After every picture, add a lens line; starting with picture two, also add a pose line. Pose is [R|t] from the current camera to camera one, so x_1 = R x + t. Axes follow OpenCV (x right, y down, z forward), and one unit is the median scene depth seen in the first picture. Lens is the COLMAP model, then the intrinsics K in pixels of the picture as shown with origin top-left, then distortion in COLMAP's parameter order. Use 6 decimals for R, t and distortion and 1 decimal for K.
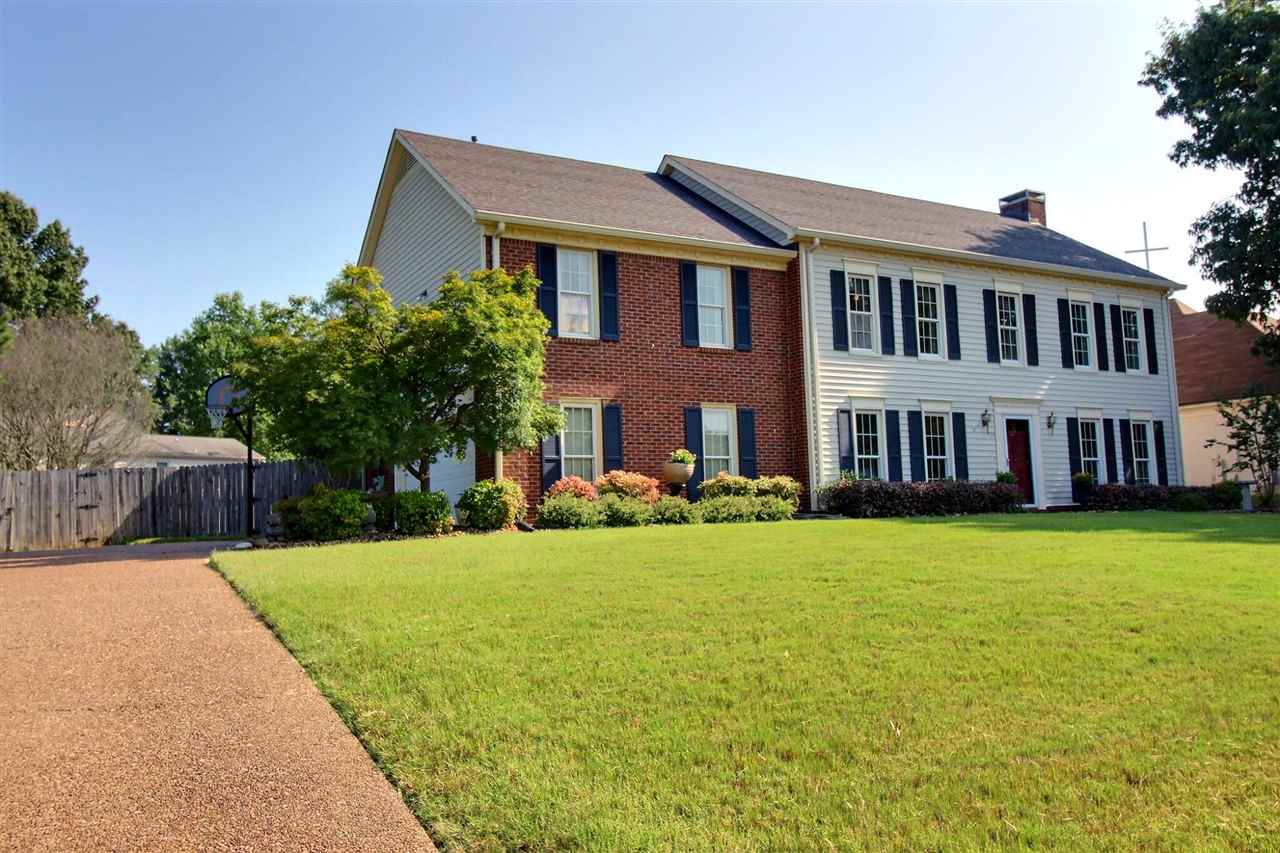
lens RADIAL K [[1022.0, 0, 640.0], [0, 1022.0, 426.5], [0, 0, 1]] dist [0.008216, 0.000050]
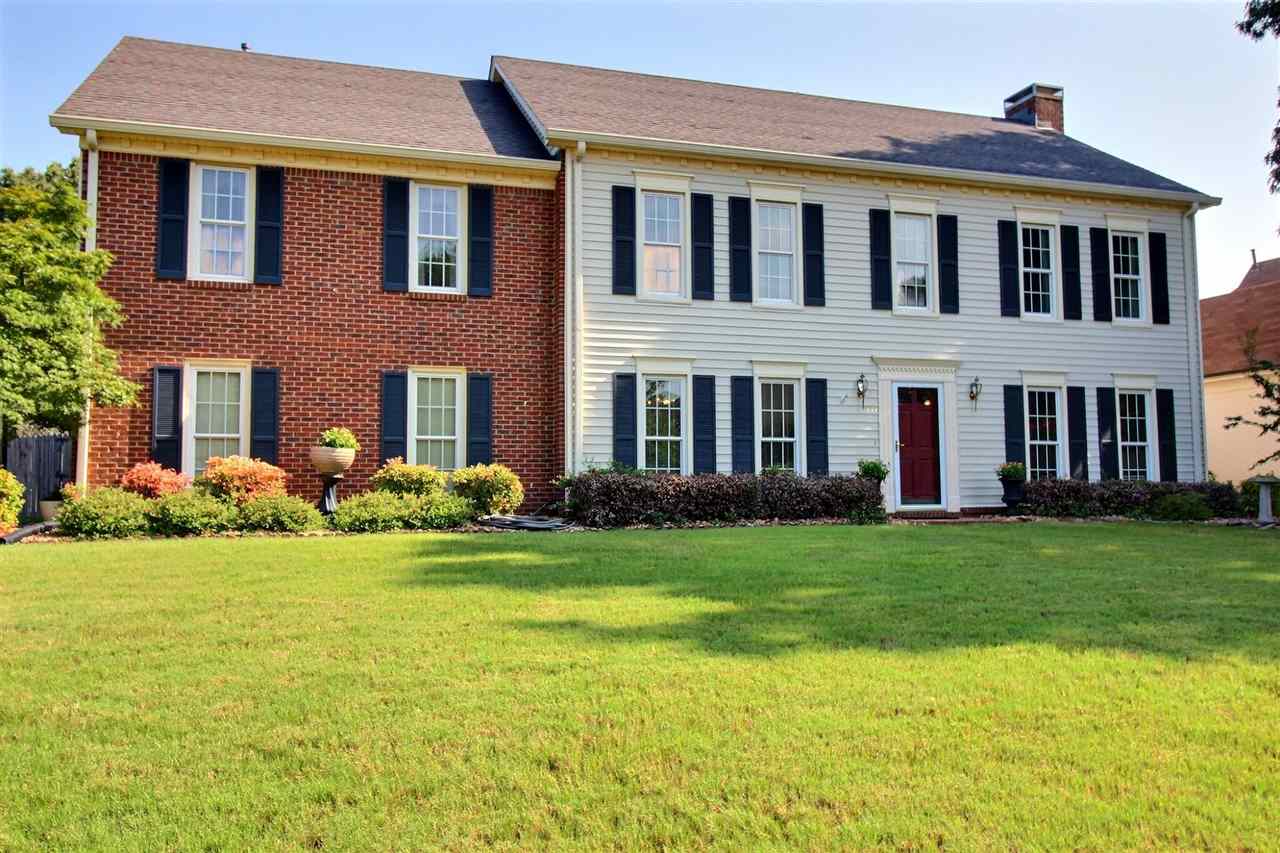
lens RADIAL K [[1022.0, 0, 640.0], [0, 1022.0, 426.5], [0, 0, 1]] dist [0.008216, 0.000050]
pose [[0.979082, 0.009420, -0.203250, 0.329601], [-0.002434, 0.999398, 0.034596, -0.004209], [0.203454, -0.033378, 0.978515, 0.252259]]
